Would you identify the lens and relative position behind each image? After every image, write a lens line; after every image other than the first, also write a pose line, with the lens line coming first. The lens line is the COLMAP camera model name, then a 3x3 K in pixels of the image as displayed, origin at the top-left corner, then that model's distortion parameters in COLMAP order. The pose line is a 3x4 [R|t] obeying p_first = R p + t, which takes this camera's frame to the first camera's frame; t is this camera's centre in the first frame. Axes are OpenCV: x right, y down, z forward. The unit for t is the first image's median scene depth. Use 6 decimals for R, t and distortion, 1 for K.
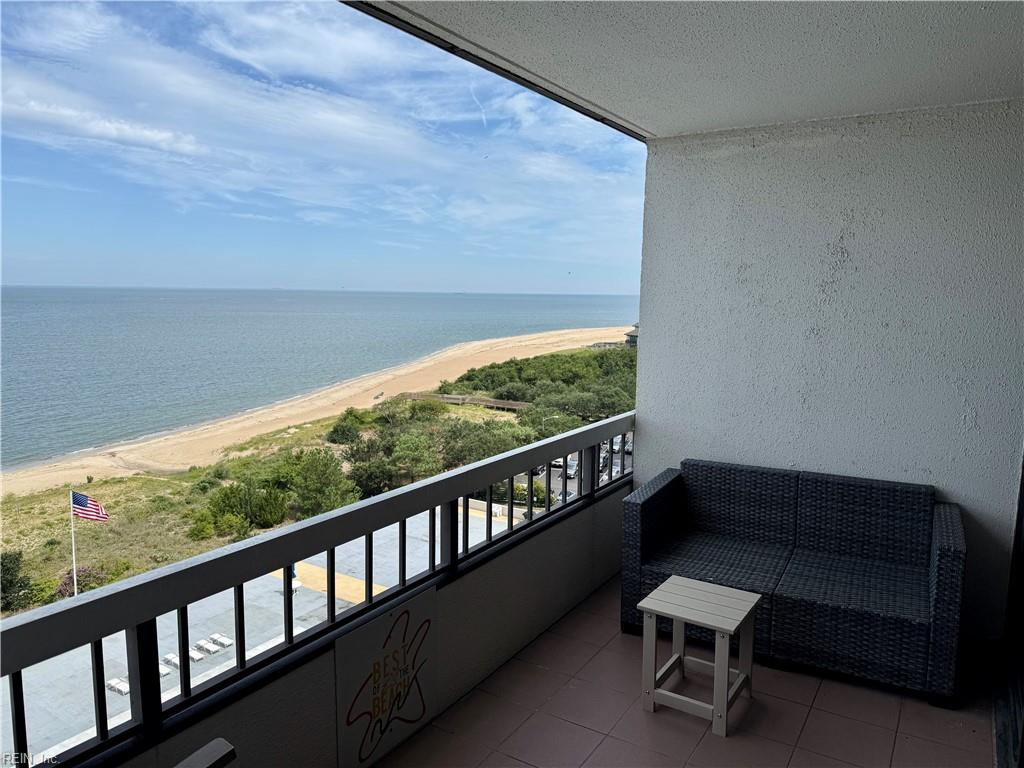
lens RADIAL K [[714.5, 0, 512.0], [0, 714.5, 384.0], [0, 0, 1]] dist [0.123554, -0.164658]
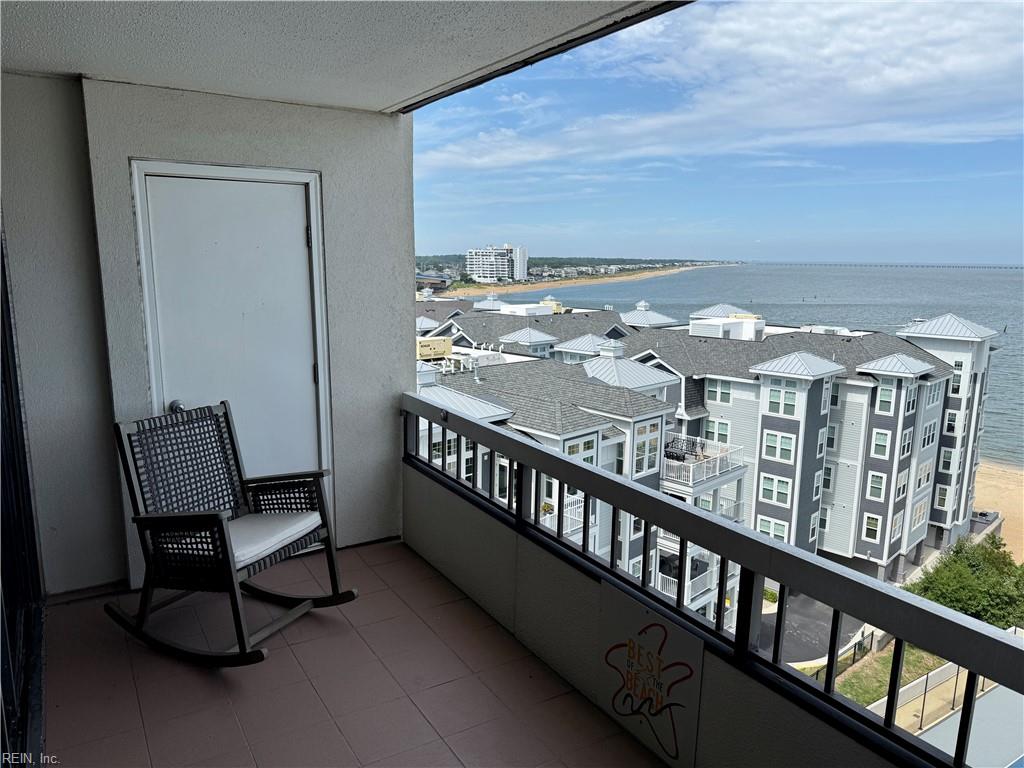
lens RADIAL K [[716.4, 0, 512.0], [0, 716.4, 384.0], [0, 0, 1]] dist [-0.001406, -0.001780]
pose [[-0.415117, 0.146620, -0.897875, 0.213613], [-0.138944, 0.965133, 0.221842, -0.051343], [0.899095, 0.216844, -0.380271, 0.322163]]
